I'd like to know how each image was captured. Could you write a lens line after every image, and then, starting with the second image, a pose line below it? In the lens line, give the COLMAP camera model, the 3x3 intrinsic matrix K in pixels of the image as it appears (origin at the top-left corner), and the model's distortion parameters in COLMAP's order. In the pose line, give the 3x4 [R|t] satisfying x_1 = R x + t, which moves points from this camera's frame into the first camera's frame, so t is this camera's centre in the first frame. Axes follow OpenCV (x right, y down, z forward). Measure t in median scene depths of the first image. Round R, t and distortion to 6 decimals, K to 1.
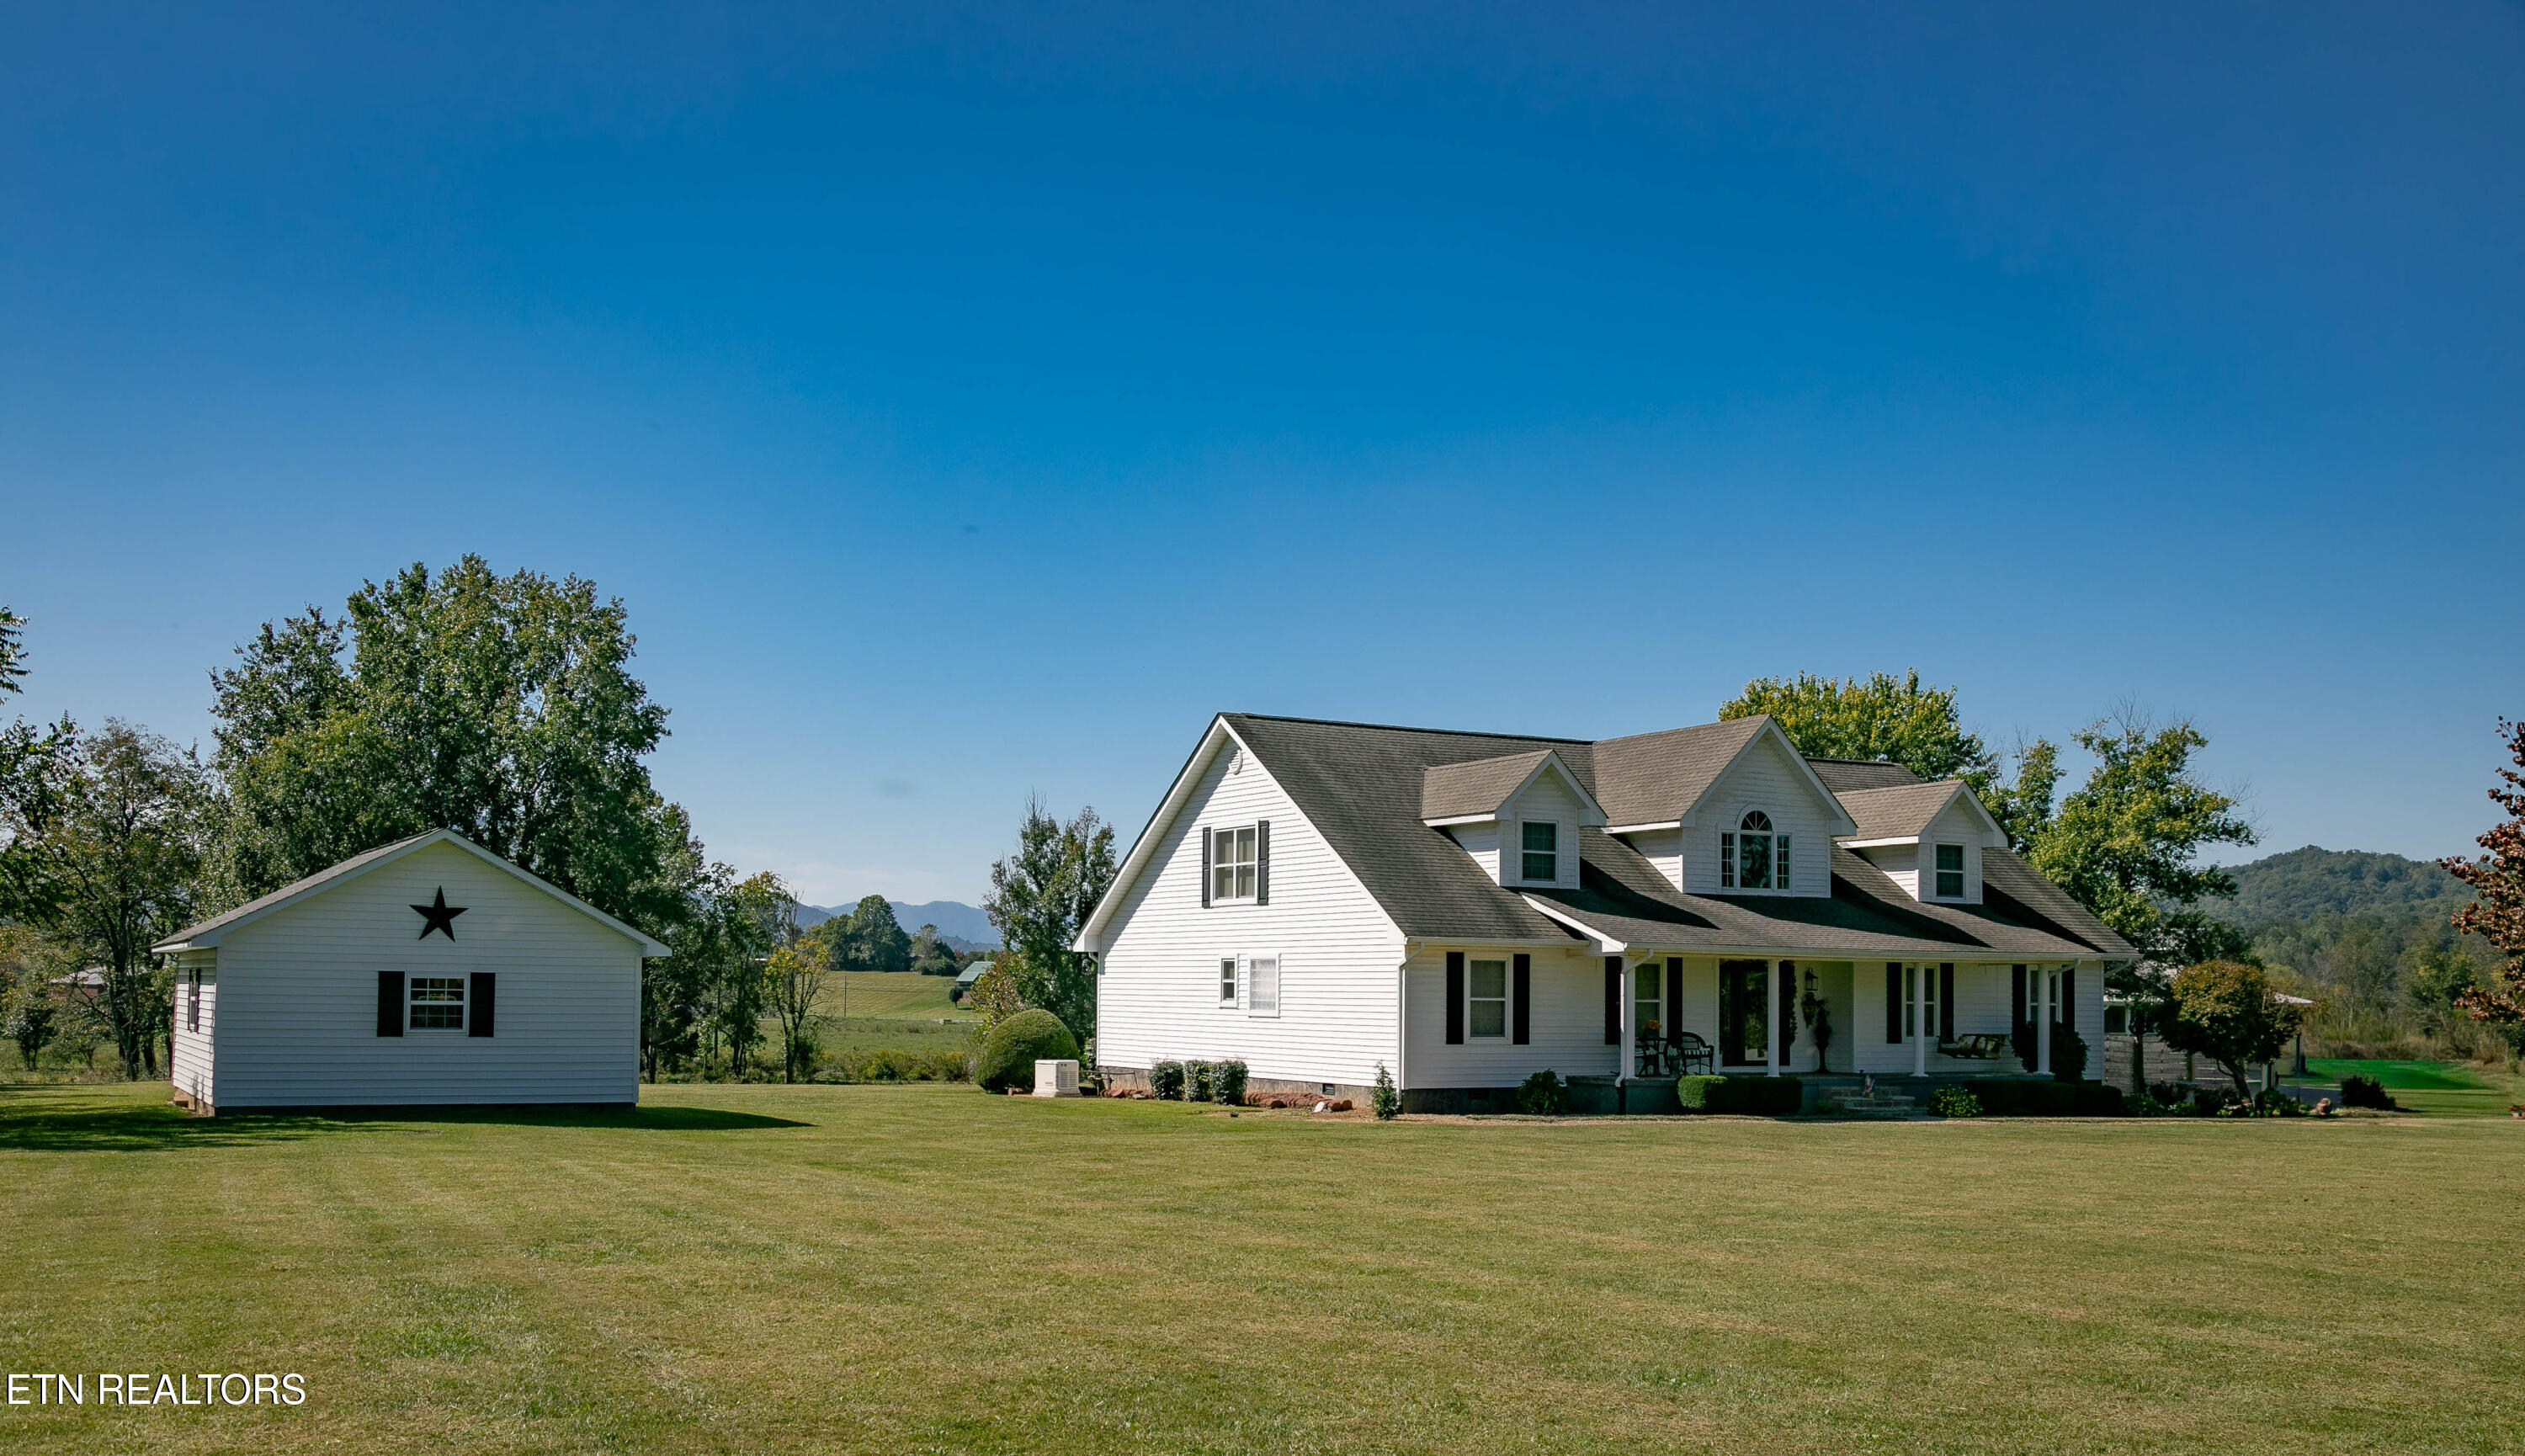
lens RADIAL K [[2277.3, 0, 1157.4], [0, 2277.3, 872.8], [0, 0, 1]] dist [-0.036446, 0.018680]
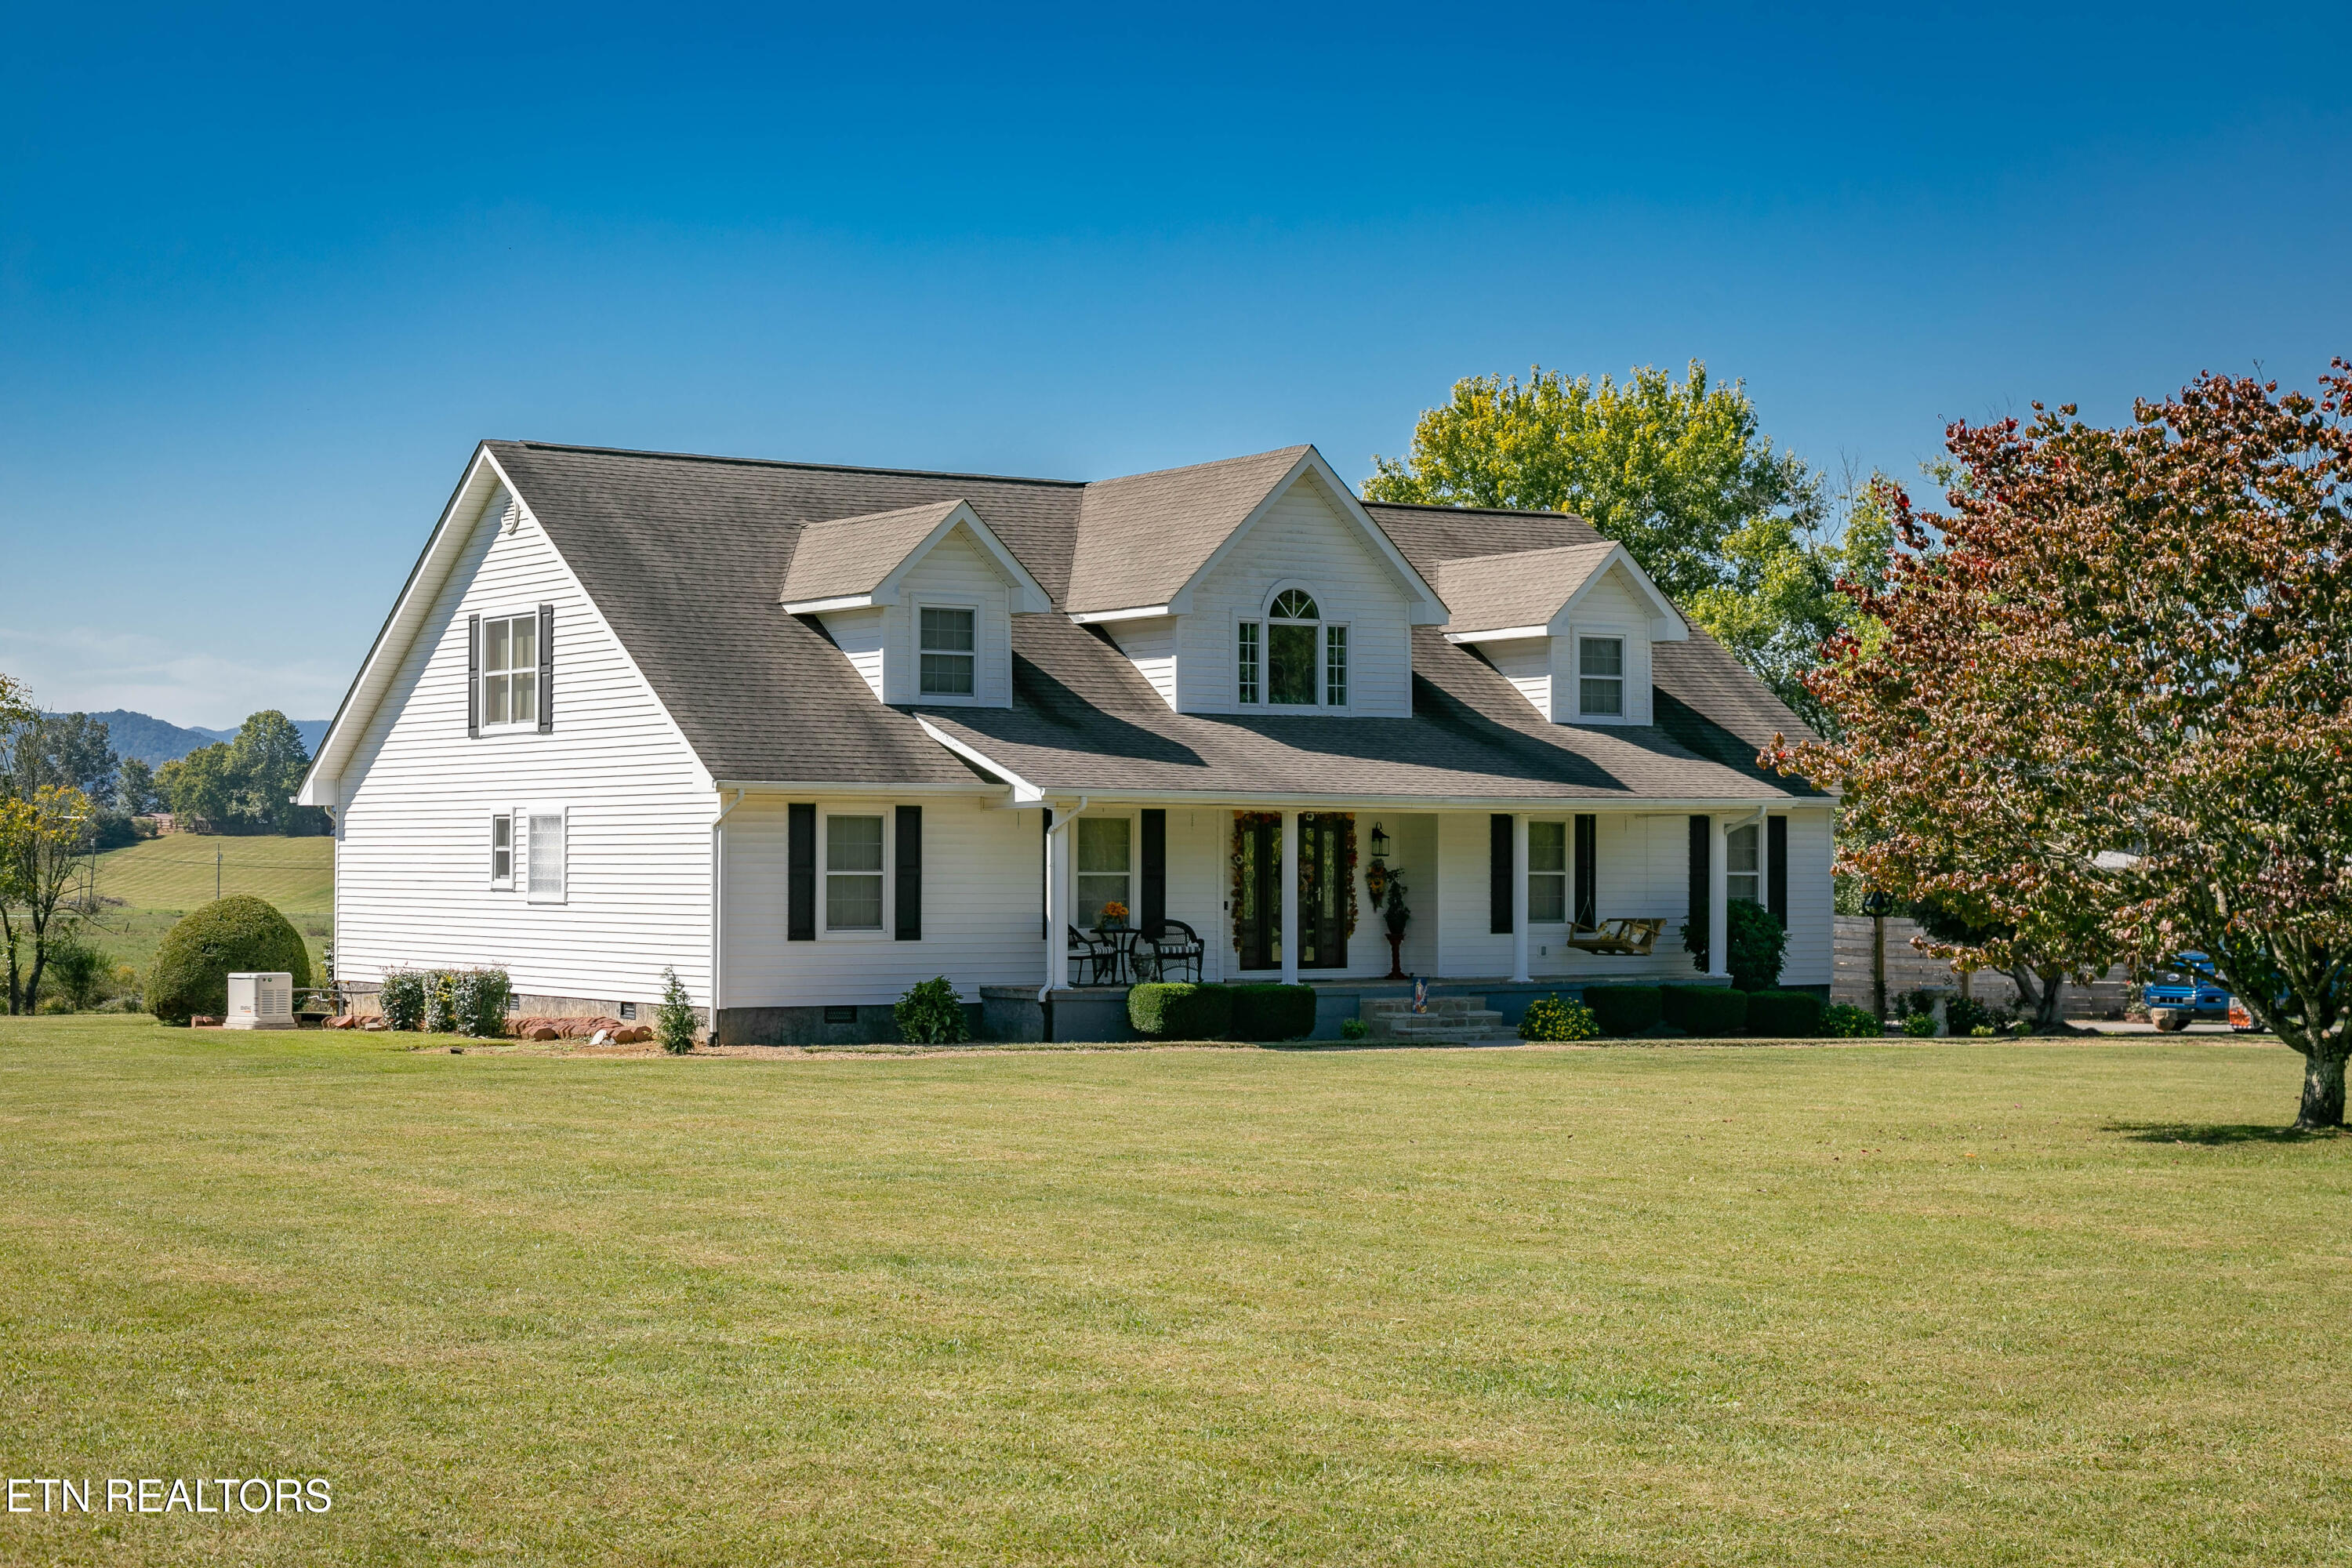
lens RADIAL K [[3713.2, 0, 1176.0], [0, 3713.2, 784.0], [0, 0, 1]] dist [0.039338, -0.206337]
pose [[0.995040, -0.006813, 0.099243, 0.121391], [0.003735, 0.999507, 0.031167, -0.004094], [-0.099406, -0.030642, 0.994575, -0.087792]]
